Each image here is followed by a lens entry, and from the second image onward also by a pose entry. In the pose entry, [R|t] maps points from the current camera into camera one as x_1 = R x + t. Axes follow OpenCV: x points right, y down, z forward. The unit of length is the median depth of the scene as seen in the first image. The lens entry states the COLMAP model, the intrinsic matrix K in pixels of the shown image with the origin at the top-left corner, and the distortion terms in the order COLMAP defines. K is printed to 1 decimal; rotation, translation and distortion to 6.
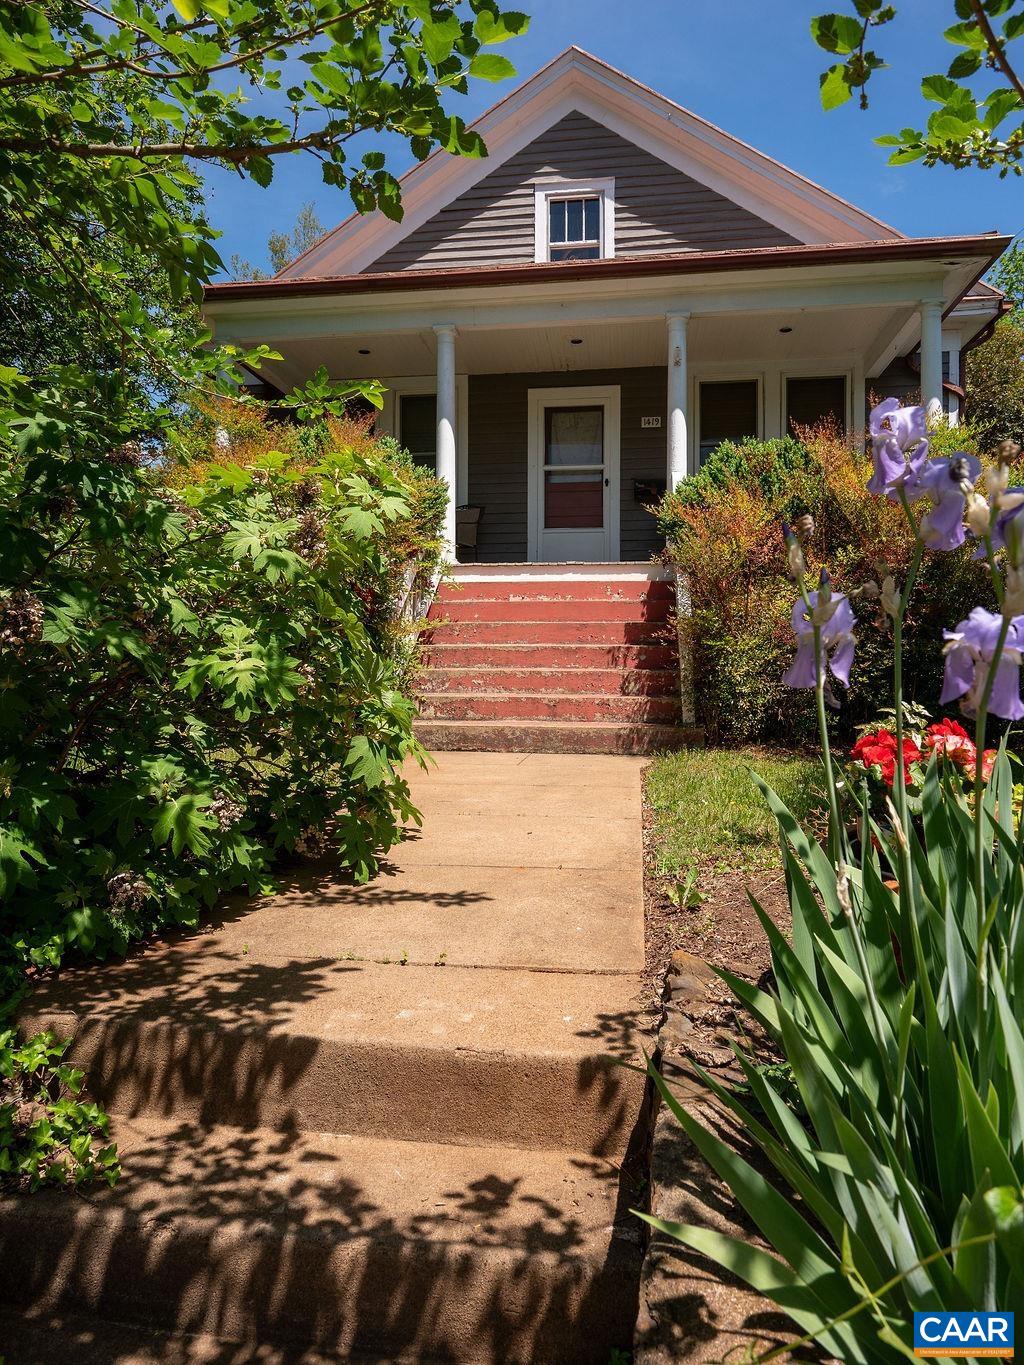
lens RADIAL K [[870.1, 0, 512.9], [0, 870.1, 685.8], [0, 0, 1]] dist [-0.008791, -0.000130]
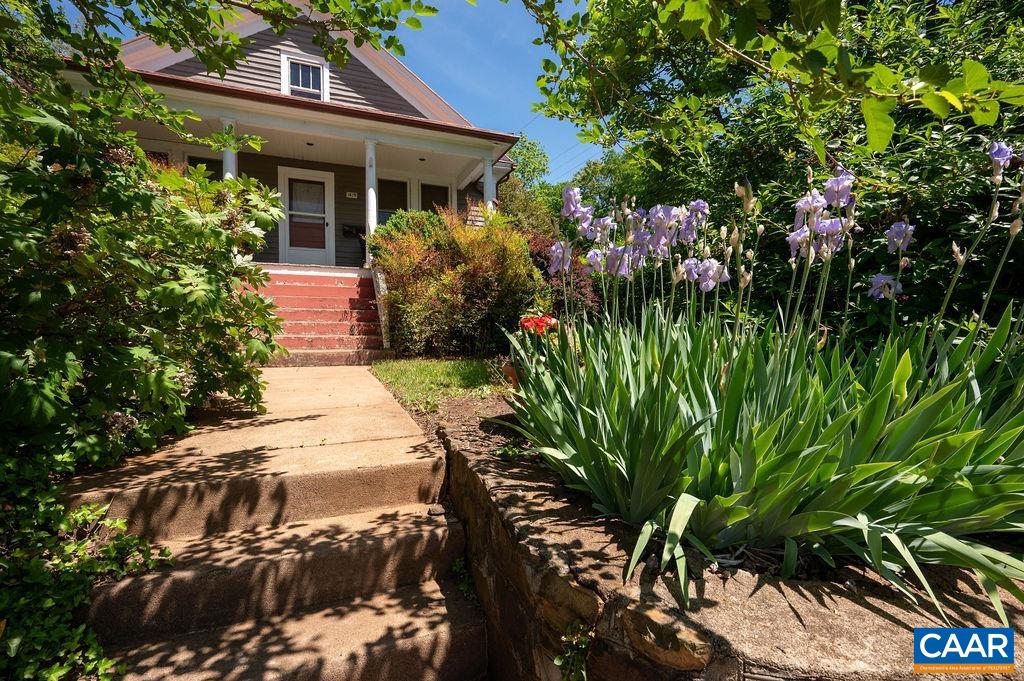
lens RADIAL K [[454.3, 0, 509.5], [0, 454.3, 342.9], [0, 0, 1]] dist [-0.000550, -0.000354]
pose [[0.862737, -0.015287, 0.505422, -0.056251], [0.015407, 0.999874, 0.003944, 0.021652], [-0.505419, 0.004384, 0.862863, -0.026515]]
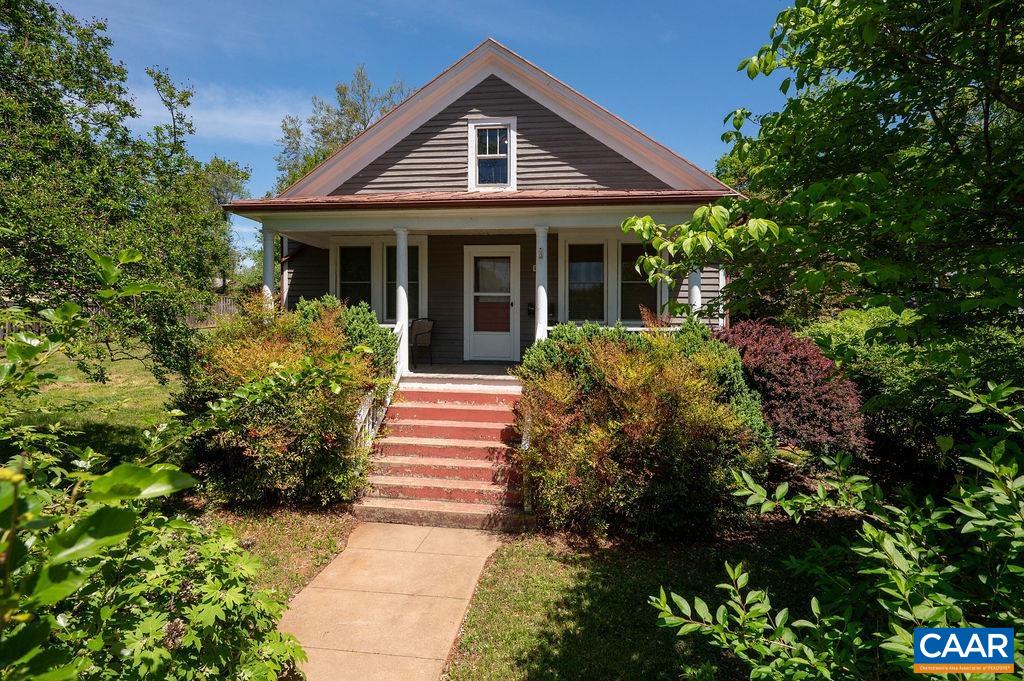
lens RADIAL K [[549.7, 0, 509.1], [0, 549.7, 337.0], [0, 0, 1]] dist [0.016735, 0.000910]
pose [[0.999956, 0.001963, 0.009227, 0.109001], [-0.001918, 0.999986, -0.004854, -0.195823], [-0.009236, 0.004836, 0.999946, -0.028725]]
